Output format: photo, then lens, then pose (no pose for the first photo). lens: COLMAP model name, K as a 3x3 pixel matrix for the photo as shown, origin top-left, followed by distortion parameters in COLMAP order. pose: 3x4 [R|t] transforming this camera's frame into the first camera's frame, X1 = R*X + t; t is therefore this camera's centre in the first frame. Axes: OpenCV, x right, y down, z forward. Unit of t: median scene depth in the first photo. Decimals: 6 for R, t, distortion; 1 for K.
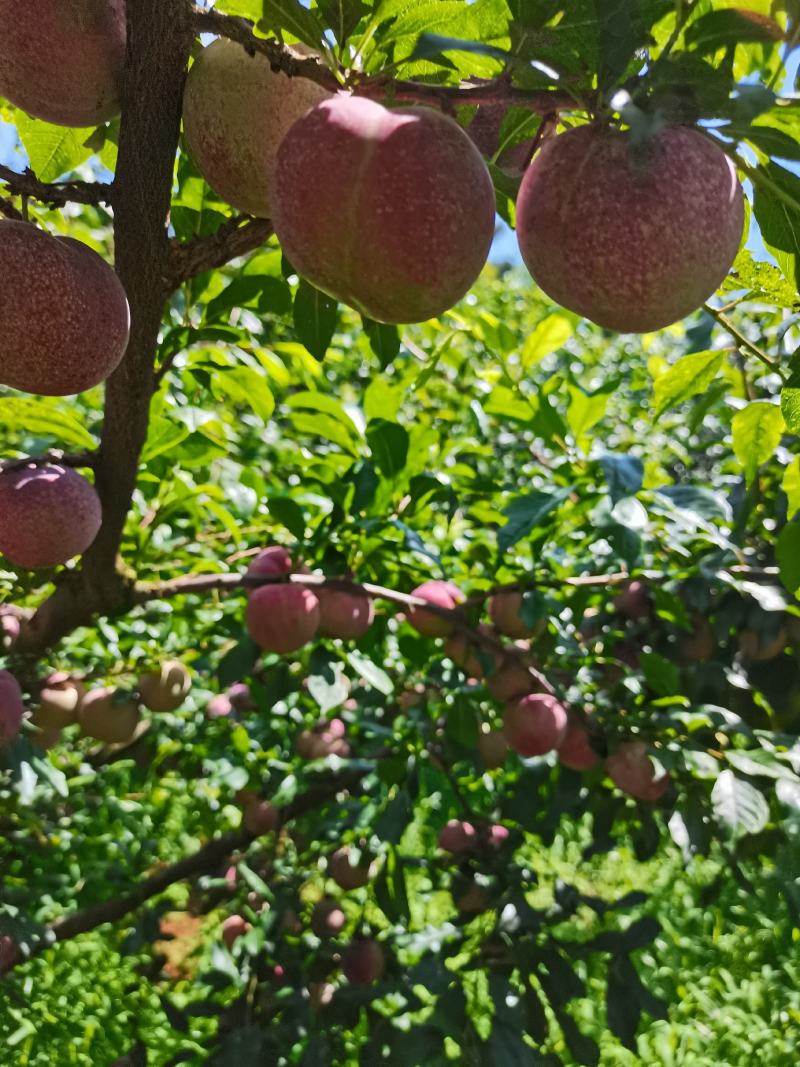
lens RADIAL K [[812.3, 0, 400.7], [0, 812.3, 535.9], [0, 0, 1]] dist [-0.040937, 0.004822]
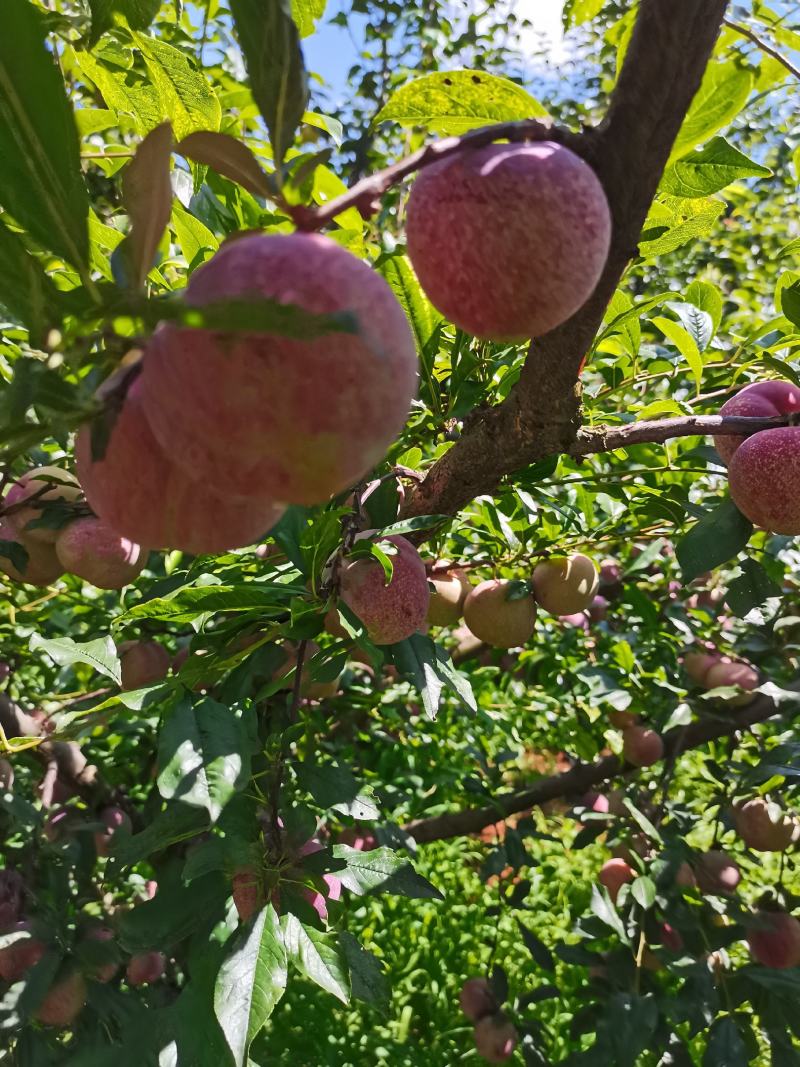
lens RADIAL K [[812.3, 0, 399.5], [0, 812.3, 532.3], [0, 0, 1]] dist [-0.040937, 0.004822]
pose [[0.924743, 0.036245, -0.378863, -0.113485], [0.001812, 0.995025, 0.099614, 0.045771], [0.380588, -0.092803, 0.920076, 0.165133]]
